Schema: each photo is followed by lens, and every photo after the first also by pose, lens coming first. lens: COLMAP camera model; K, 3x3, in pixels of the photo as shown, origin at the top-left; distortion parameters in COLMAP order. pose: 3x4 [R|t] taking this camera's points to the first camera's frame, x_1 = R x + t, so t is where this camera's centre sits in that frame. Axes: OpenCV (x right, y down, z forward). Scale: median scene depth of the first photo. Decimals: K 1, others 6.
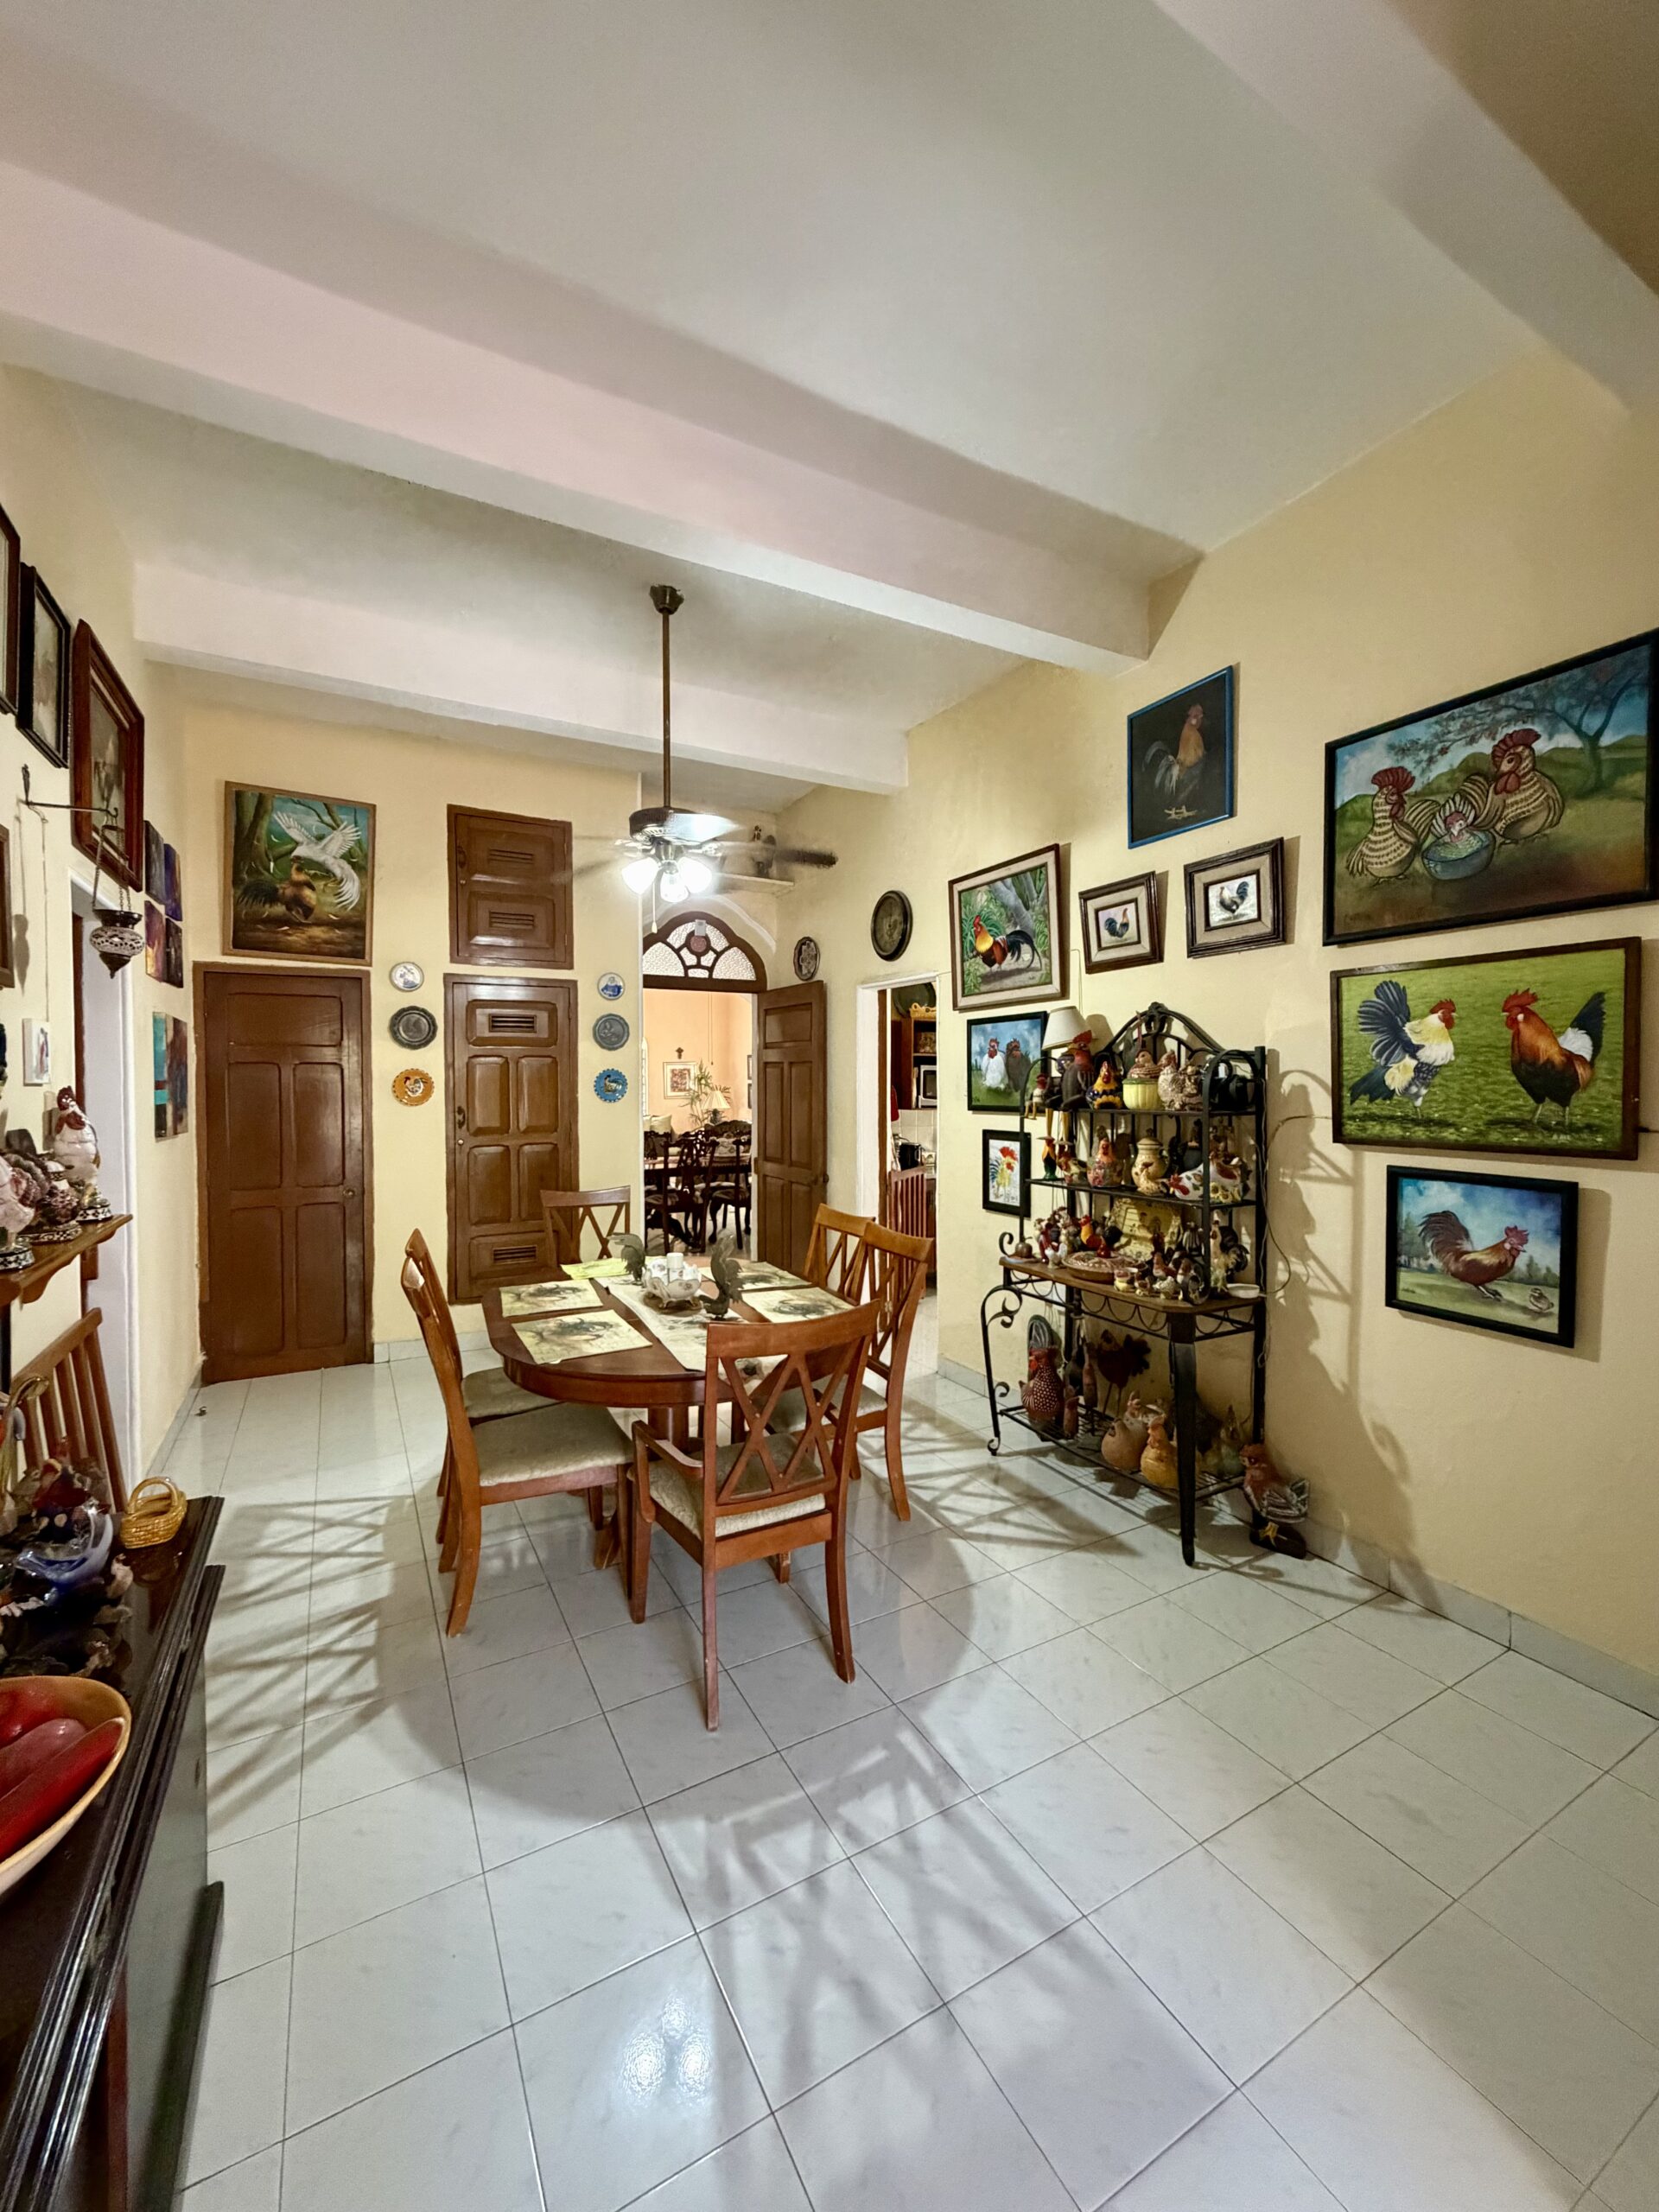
lens RADIAL K [[879.5, 0, 835.1], [0, 879.5, 1102.2], [0, 0, 1]] dist [0.002410, 0.000528]
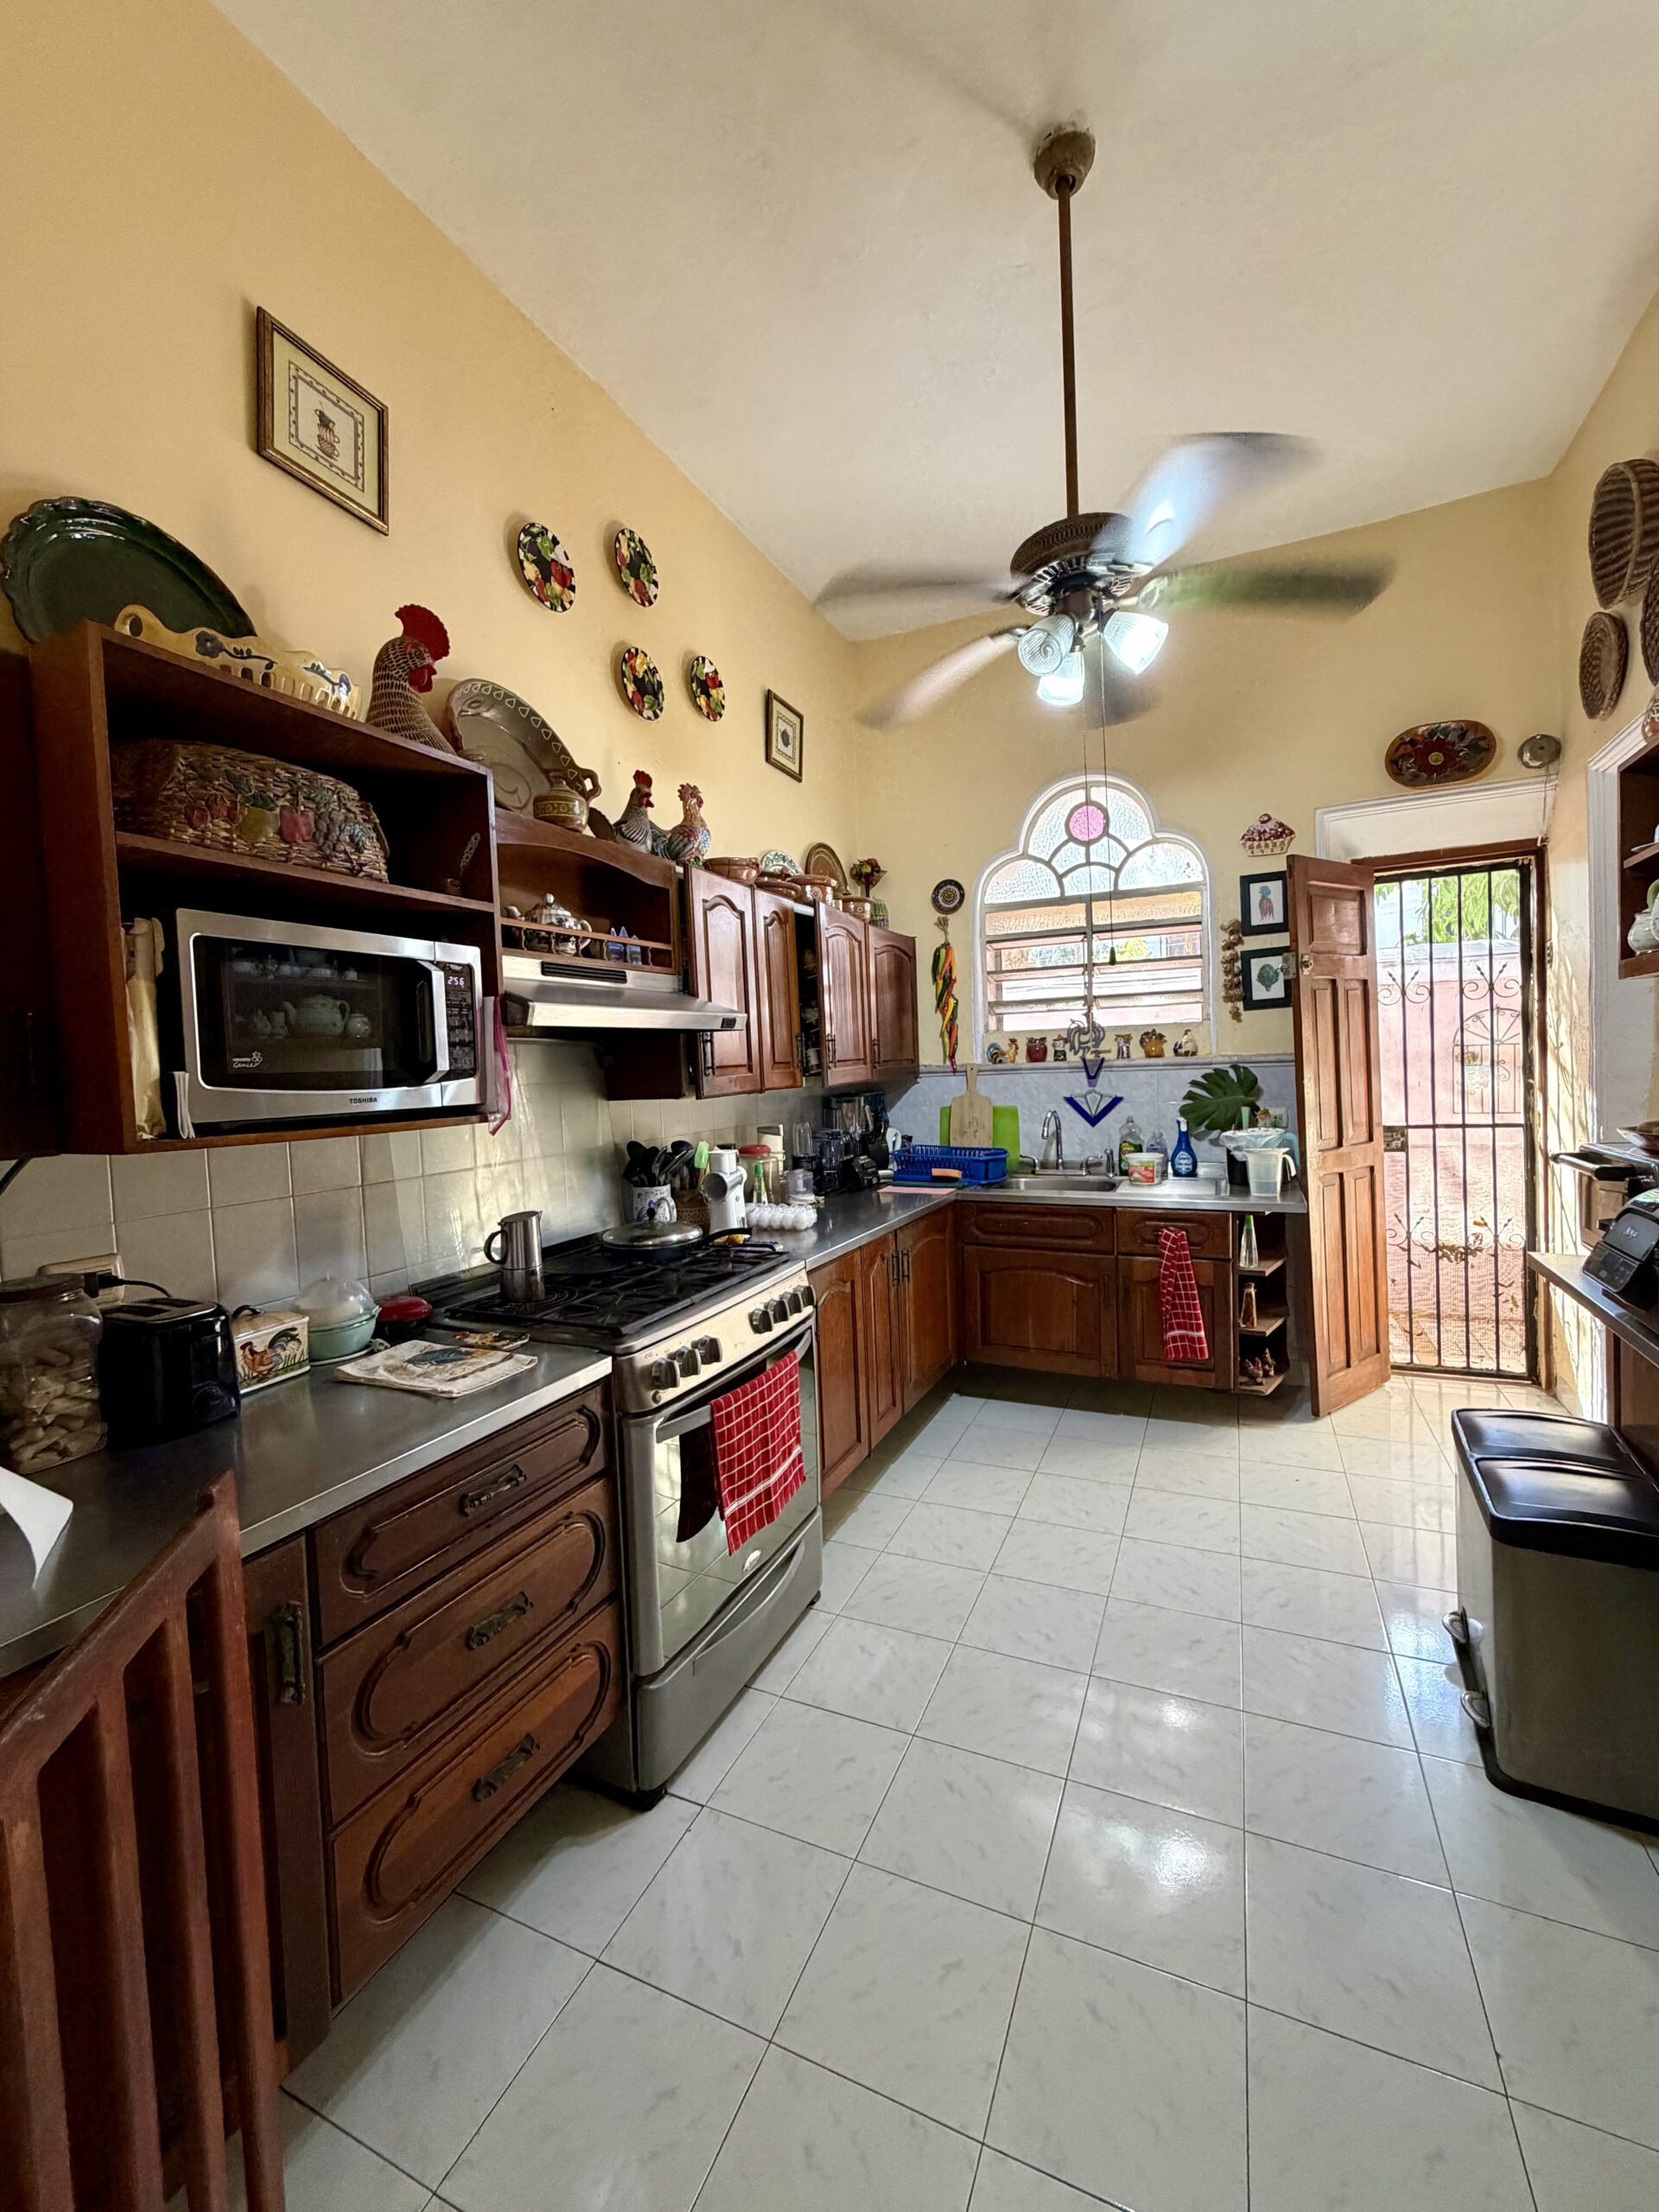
lens RADIAL K [[879.5, 0, 834.3], [0, 879.5, 1102.8], [0, 0, 1]] dist [0.002410, 0.000528]
pose [[0.805703, -0.052591, 0.589980, 0.136674], [0.047683, 0.998577, 0.023895, 0.000257], [-0.590397, 0.008880, 0.807064, 1.077071]]
